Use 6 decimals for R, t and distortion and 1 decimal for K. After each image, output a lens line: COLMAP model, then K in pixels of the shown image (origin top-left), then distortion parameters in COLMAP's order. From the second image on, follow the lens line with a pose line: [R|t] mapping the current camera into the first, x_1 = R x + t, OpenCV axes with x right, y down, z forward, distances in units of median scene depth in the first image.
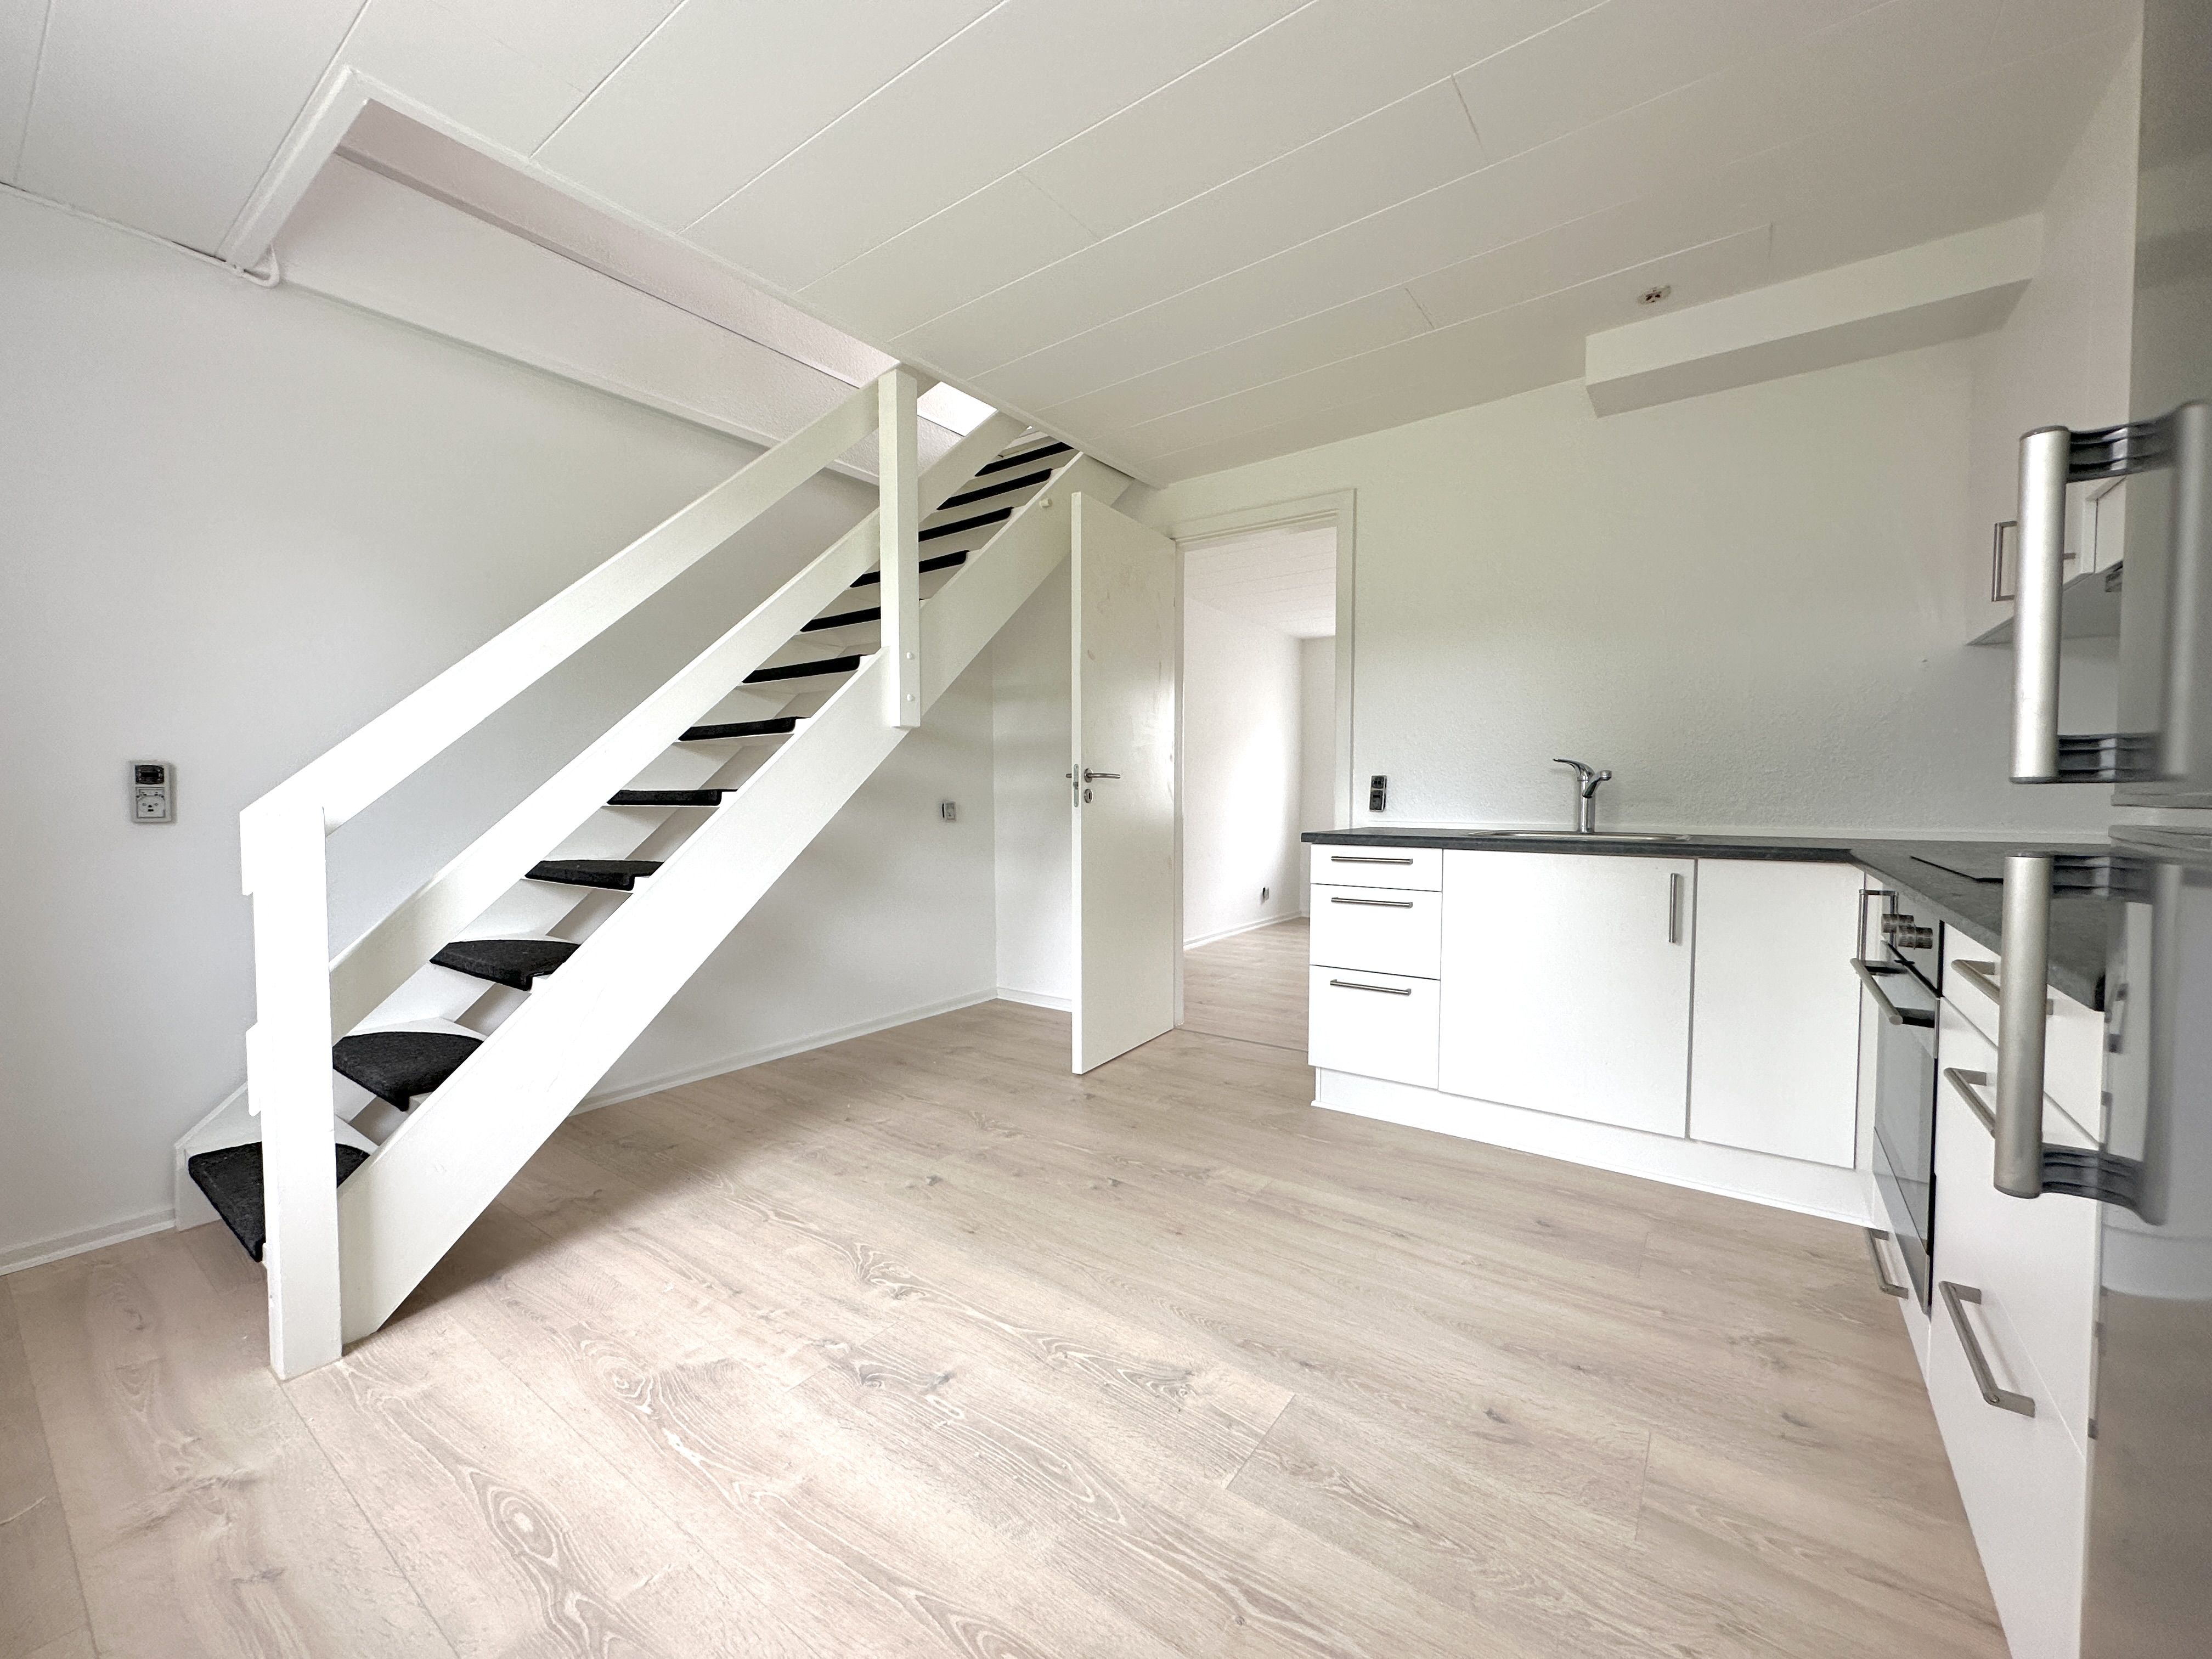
lens RADIAL K [[883.4, 0, 1106.0], [0, 883.4, 829.5], [0, 0, 1]] dist [0.001738, 0.000234]
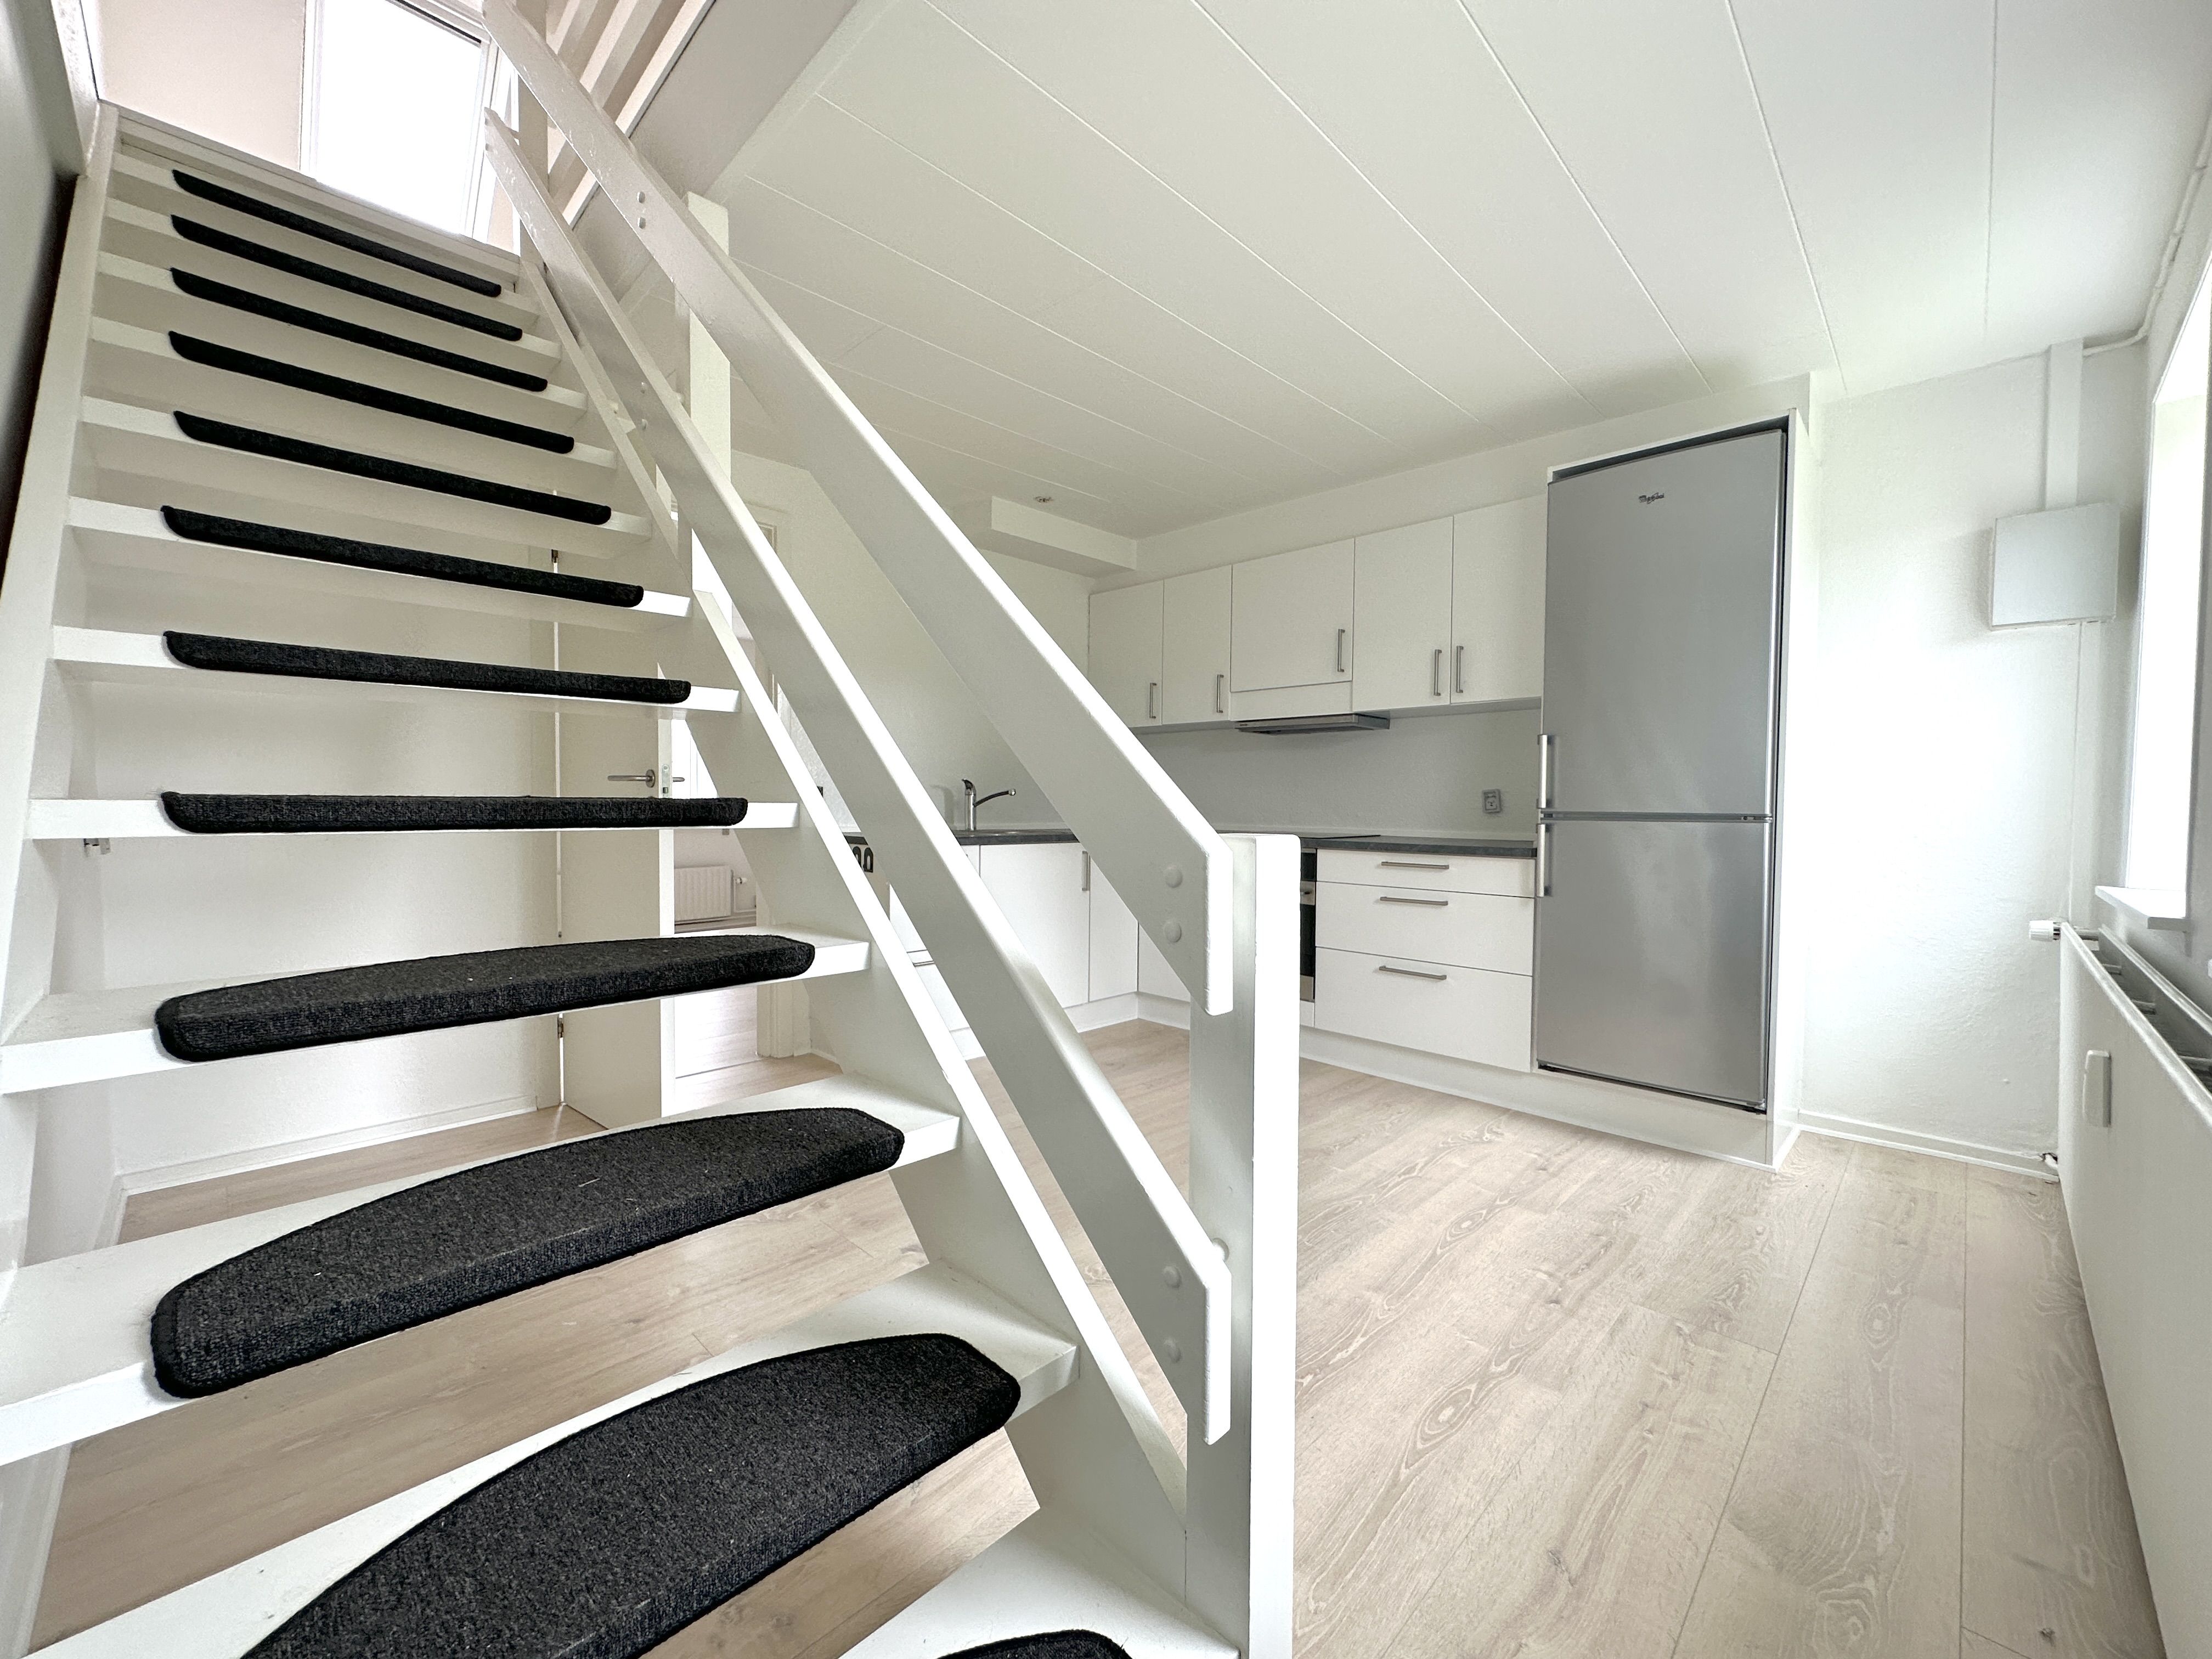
lens RADIAL K [[883.3, 0, 1106.0], [0, 883.3, 829.5], [0, 0, 1]] dist [0.000132, -0.000056]
pose [[0.145808, -0.027656, 0.988926, -1.409627], [0.029045, 0.999298, 0.023663, -0.042207], [-0.988886, 0.025273, 0.146509, 0.938310]]
